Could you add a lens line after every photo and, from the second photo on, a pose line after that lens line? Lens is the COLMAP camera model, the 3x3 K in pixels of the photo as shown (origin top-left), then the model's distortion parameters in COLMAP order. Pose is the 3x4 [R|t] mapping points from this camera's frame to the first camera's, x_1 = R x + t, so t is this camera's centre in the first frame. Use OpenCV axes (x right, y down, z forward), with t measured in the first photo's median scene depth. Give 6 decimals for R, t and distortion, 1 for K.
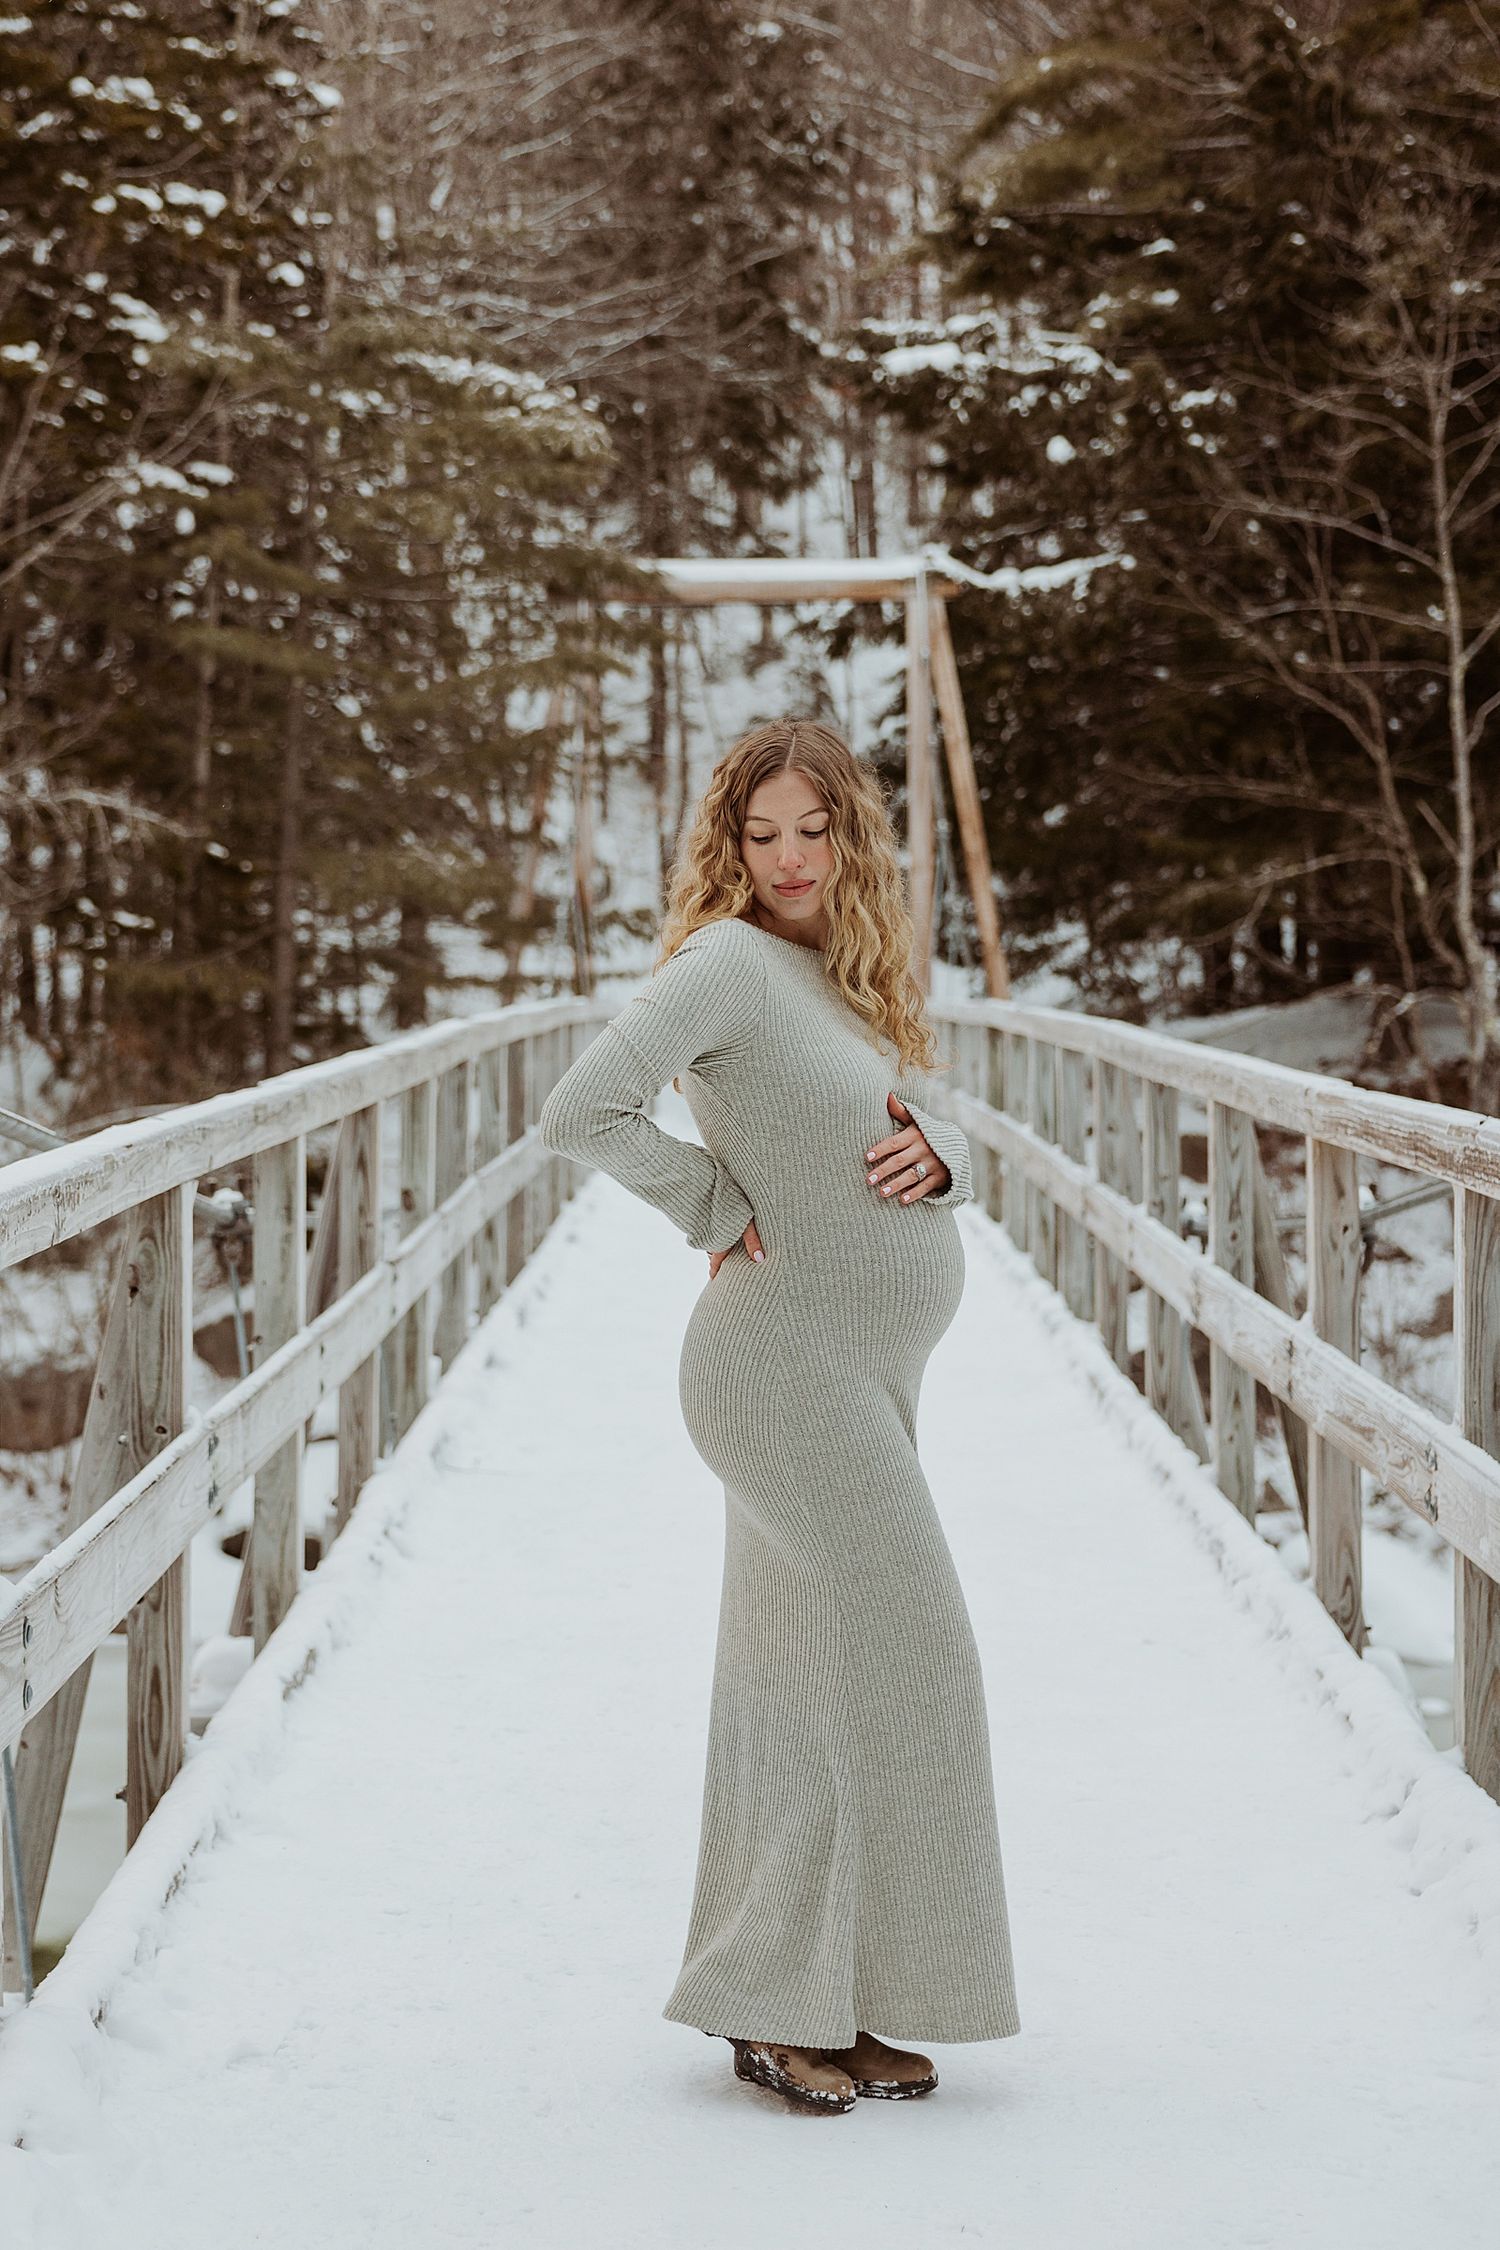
lens RADIAL K [[3091.8, 0, 753.3], [0, 3091.8, 1122.5], [0, 0, 1]] dist [-0.017208, 0.000000]
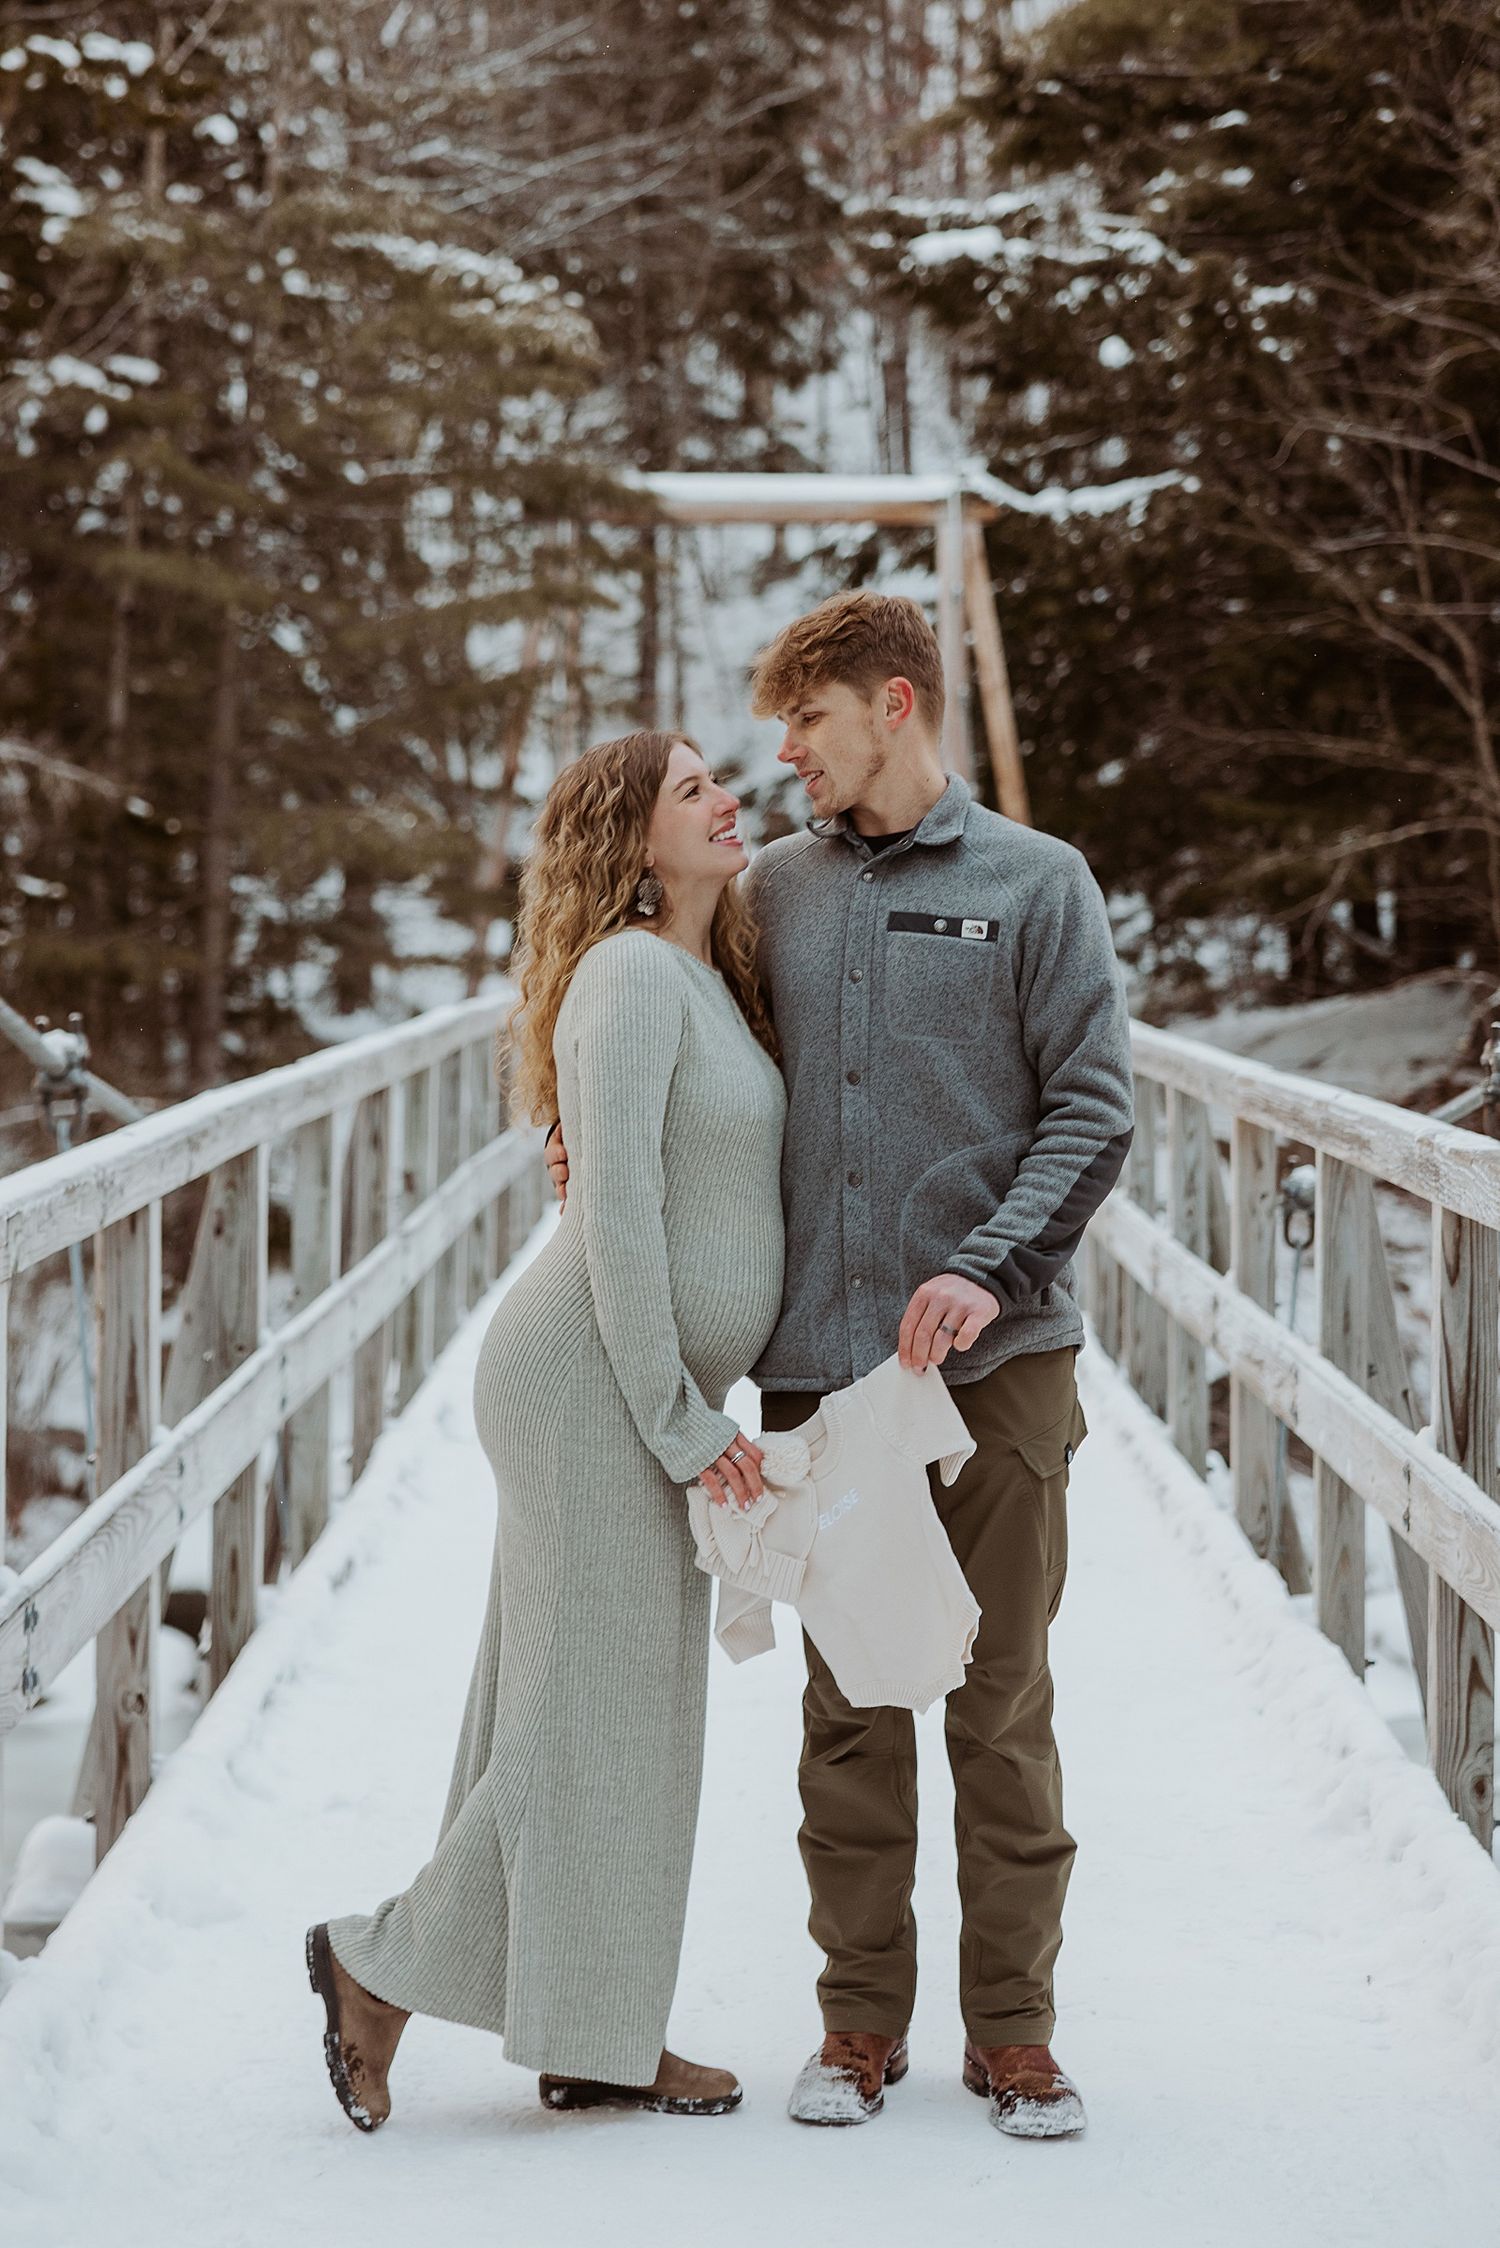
lens RADIAL K [[2332.5, 0, 746.4], [0, 2332.5, 1125.7], [0, 0, 1]] dist [0.009648, 0.000000]
pose [[0.999964, 0.005674, 0.006313, -0.007121], [-0.005780, 0.999842, 0.016822, -0.010952], [-0.006217, -0.016858, 0.999839, 0.341498]]
